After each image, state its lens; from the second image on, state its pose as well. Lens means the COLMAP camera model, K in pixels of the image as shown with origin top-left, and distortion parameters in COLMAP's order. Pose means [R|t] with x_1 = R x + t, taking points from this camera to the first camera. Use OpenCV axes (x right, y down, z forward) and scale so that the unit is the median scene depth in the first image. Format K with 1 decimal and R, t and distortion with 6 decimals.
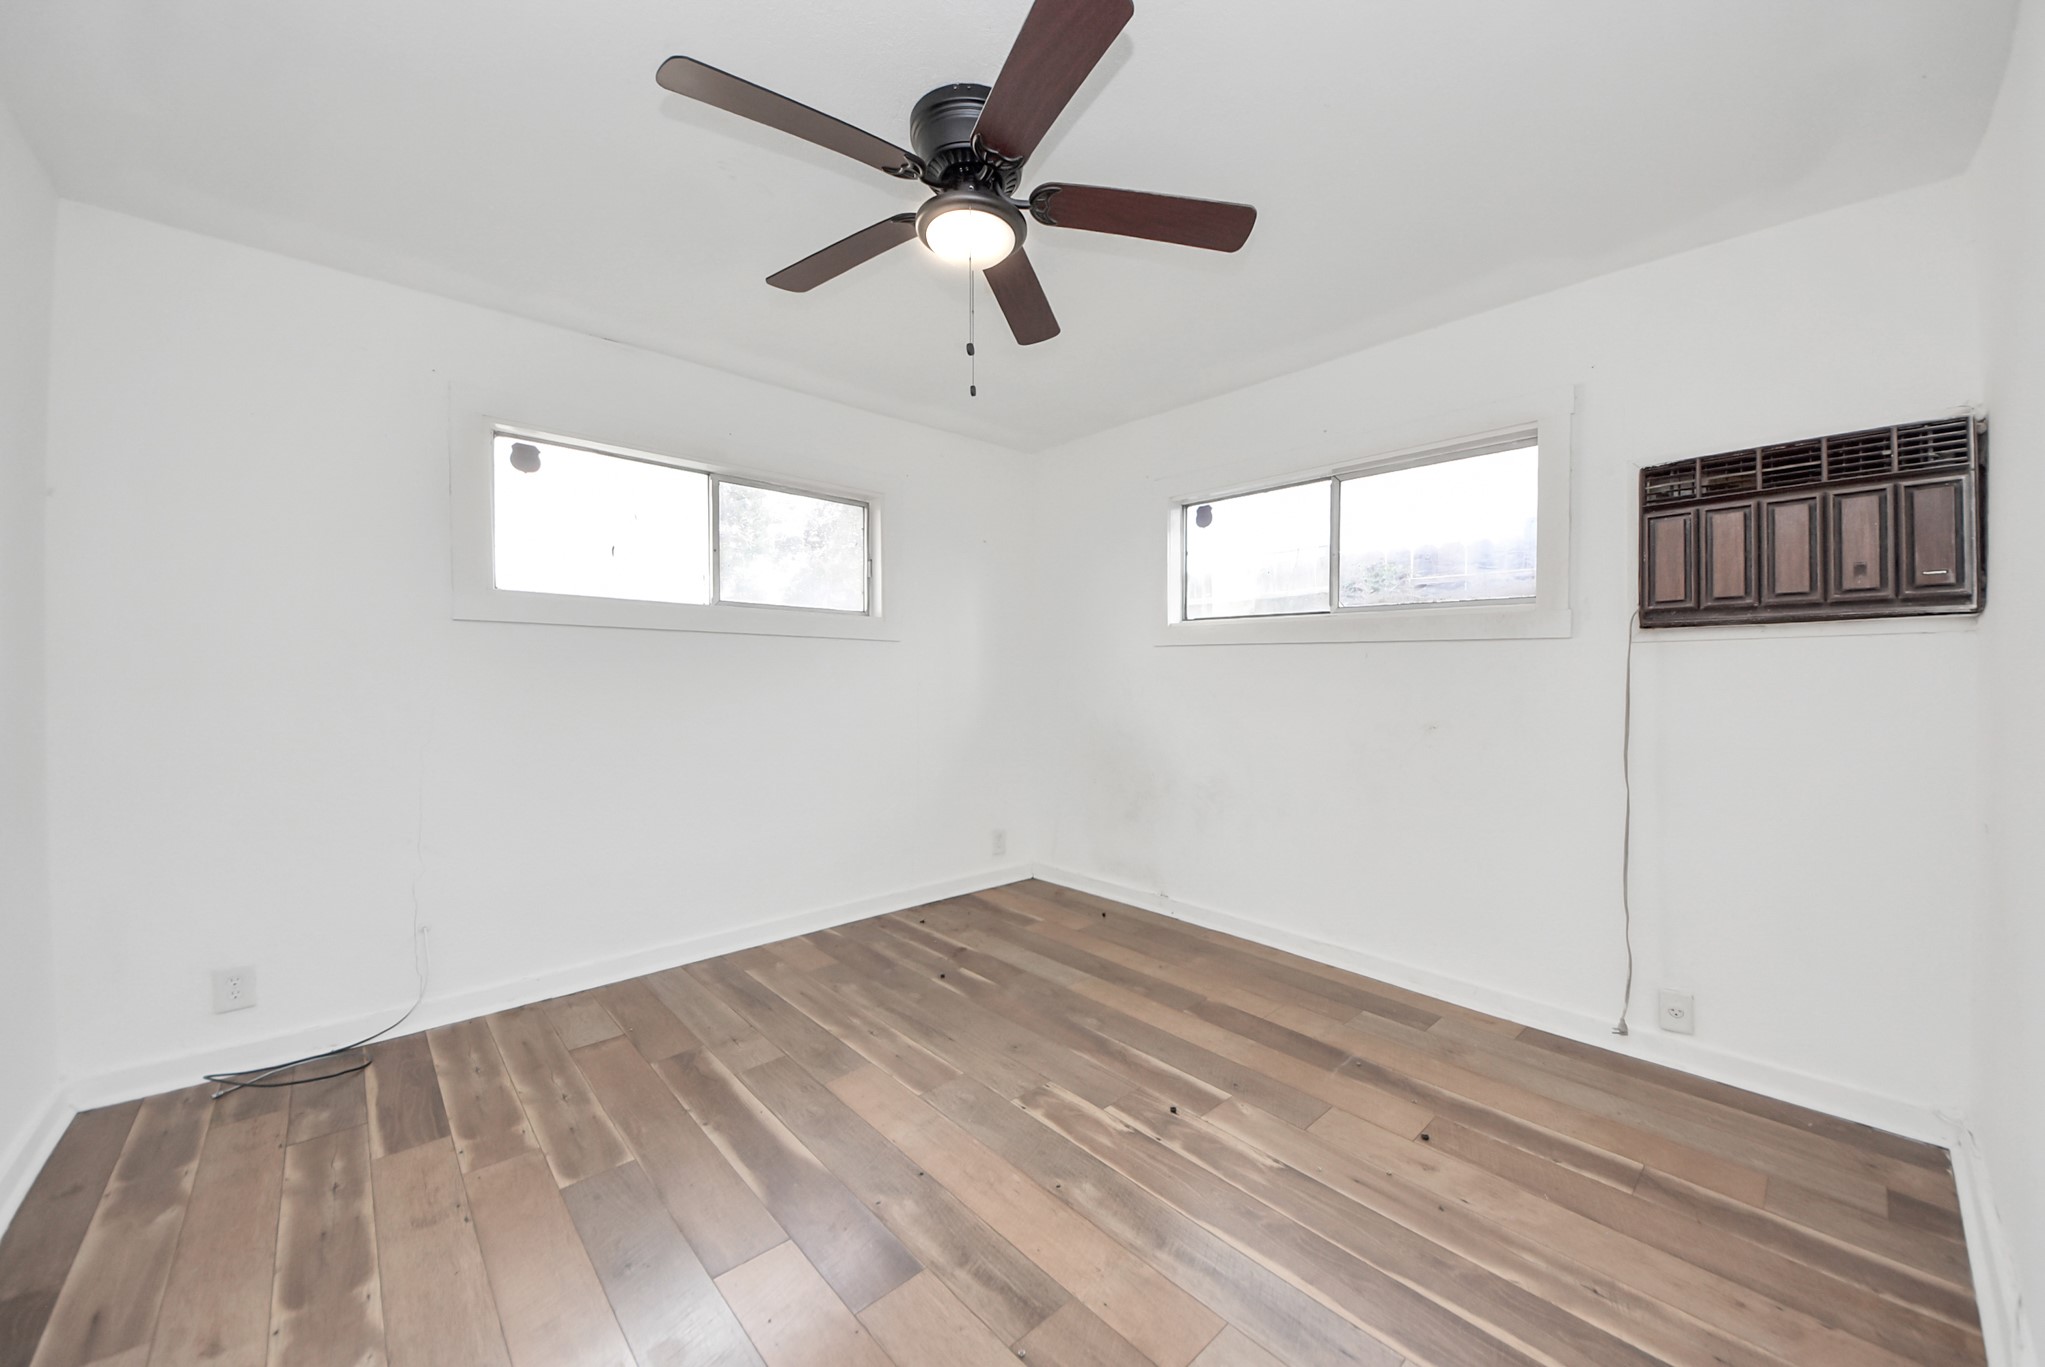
lens RADIAL K [[736.2, 0, 1033.2], [0, 736.2, 686.7], [0, 0, 1]] dist [0.046935, -0.028589]
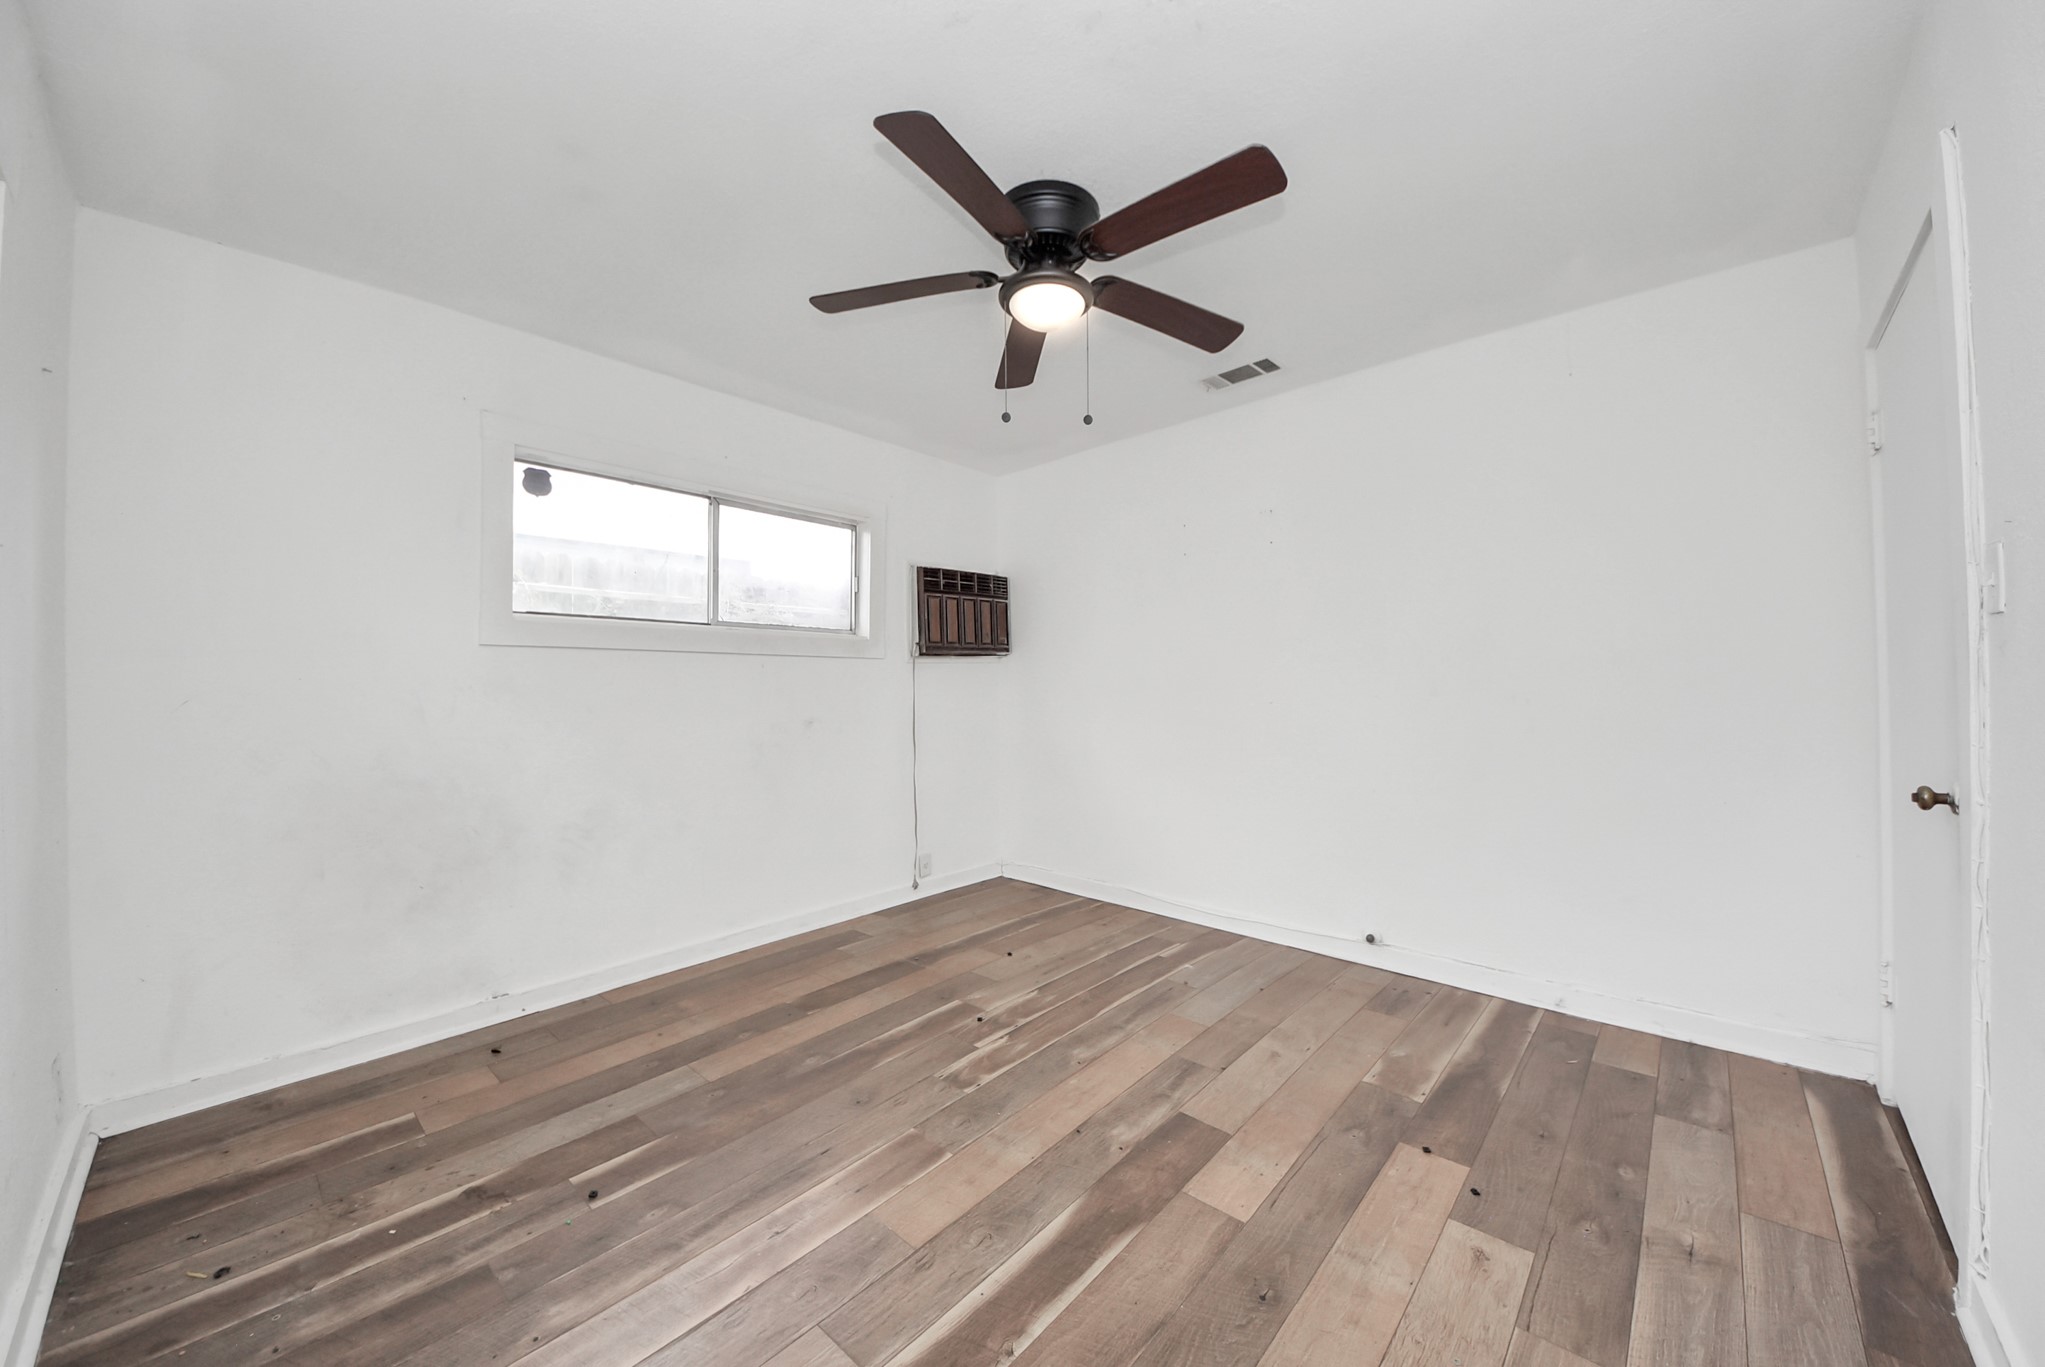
lens RADIAL K [[736.2, 0, 1033.2], [0, 736.2, 686.7], [0, 0, 1]] dist [0.046935, -0.028589]
pose [[-0.094975, -0.010069, 0.995429, -1.007055], [0.026120, 0.999579, 0.012603, -0.019432], [-0.995137, 0.027197, -0.094672, 0.935975]]
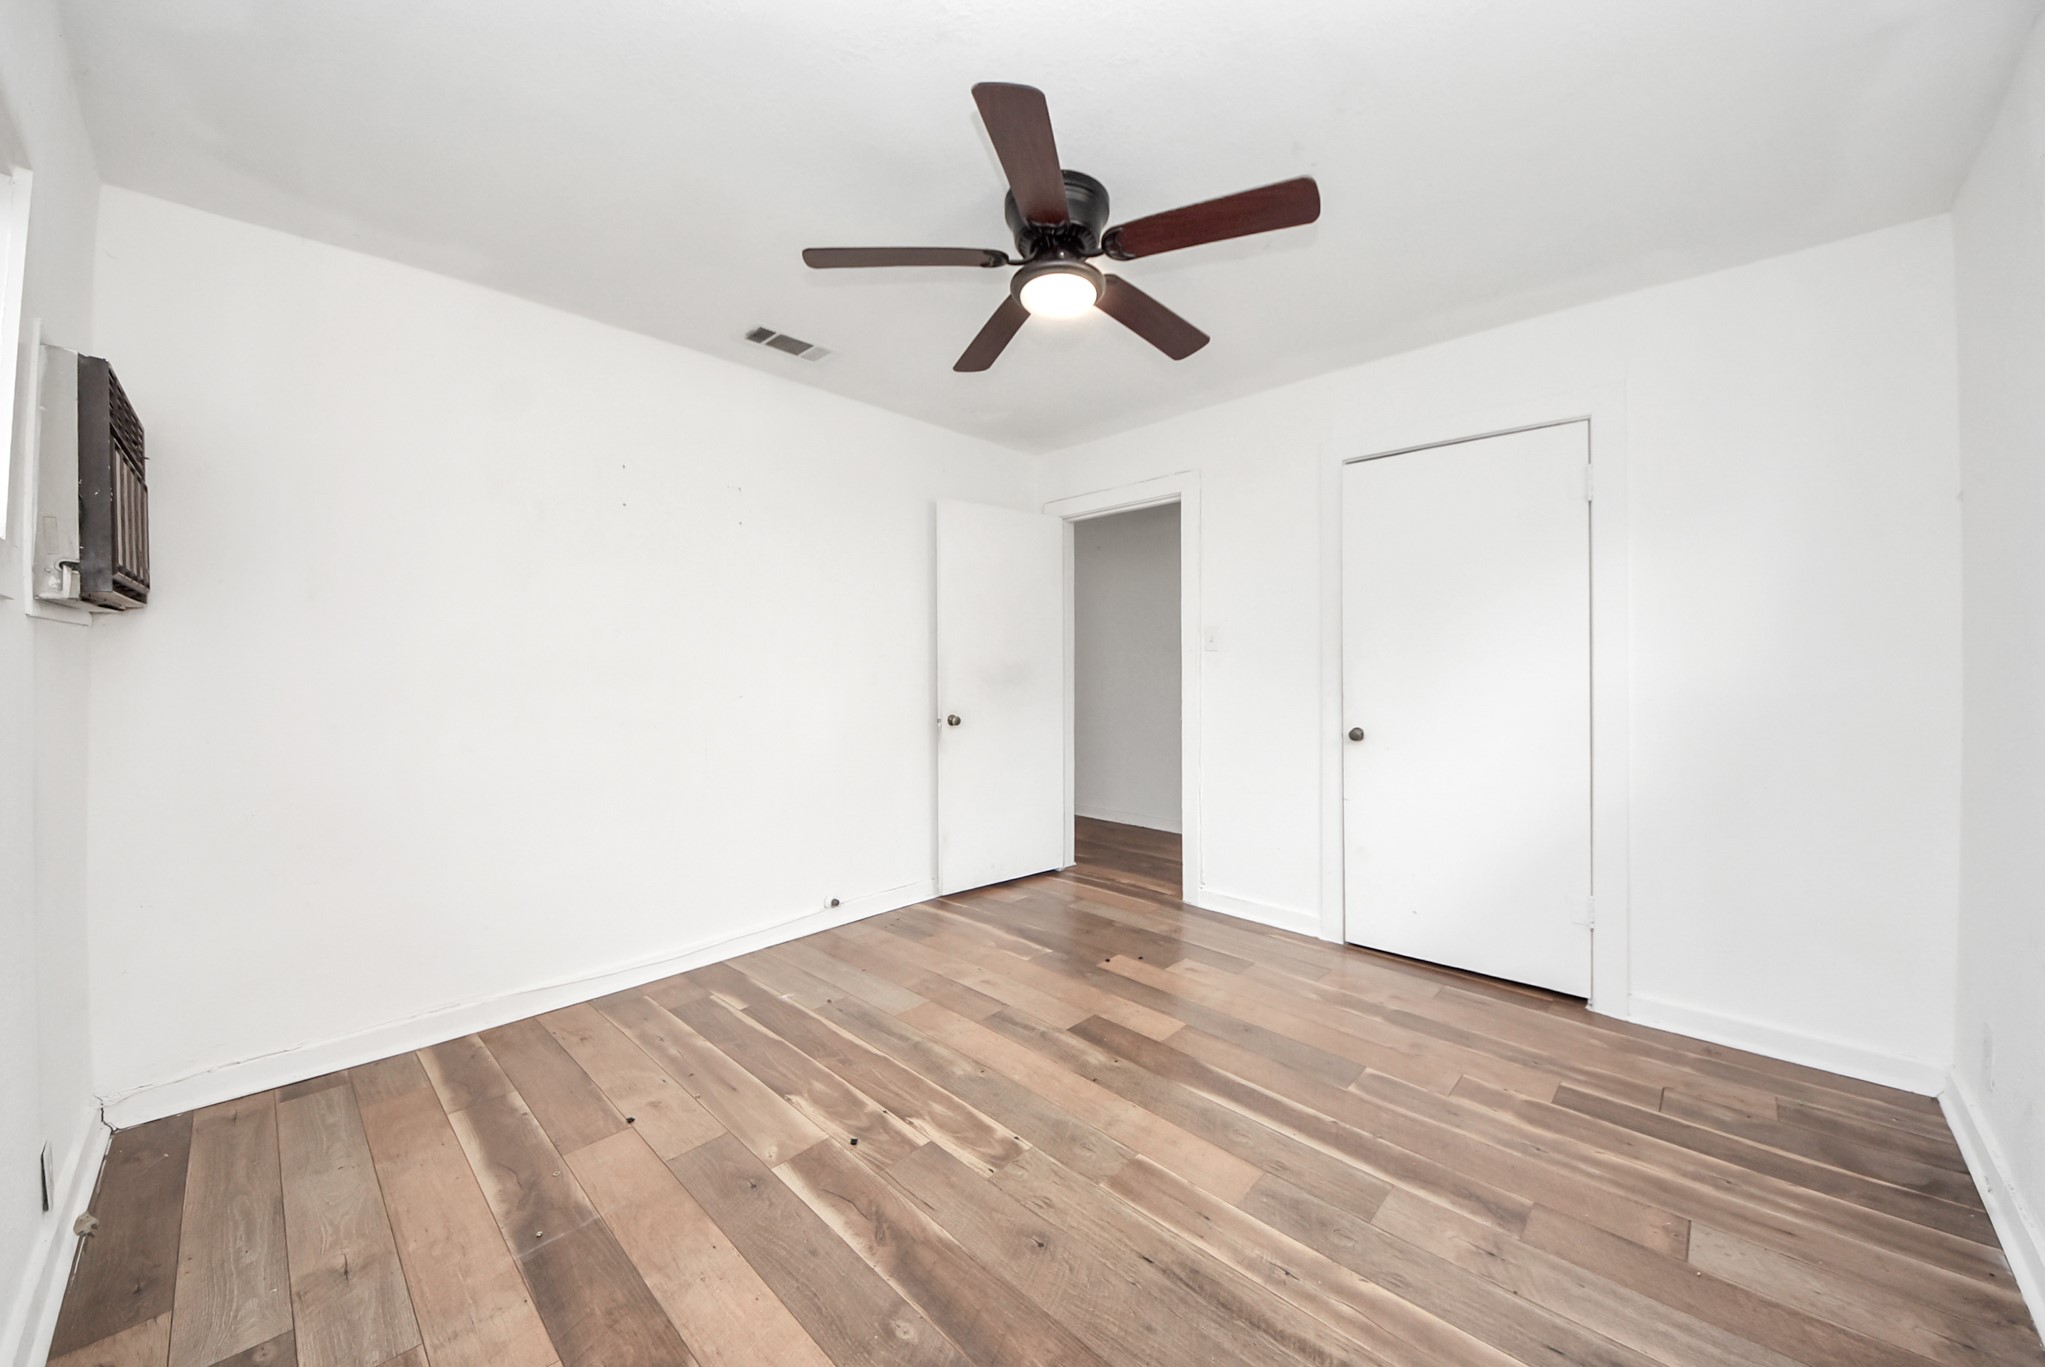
lens RADIAL K [[745.0, 0, 1033.0], [0, 745.0, 665.4], [0, 0, 1]] dist [0.053856, -0.031539]
pose [[-0.997119, -0.002342, -0.075822, 0.036958], [-0.003149, 0.999940, 0.010524, -0.029835], [0.075793, 0.010733, -0.997066, 1.796854]]
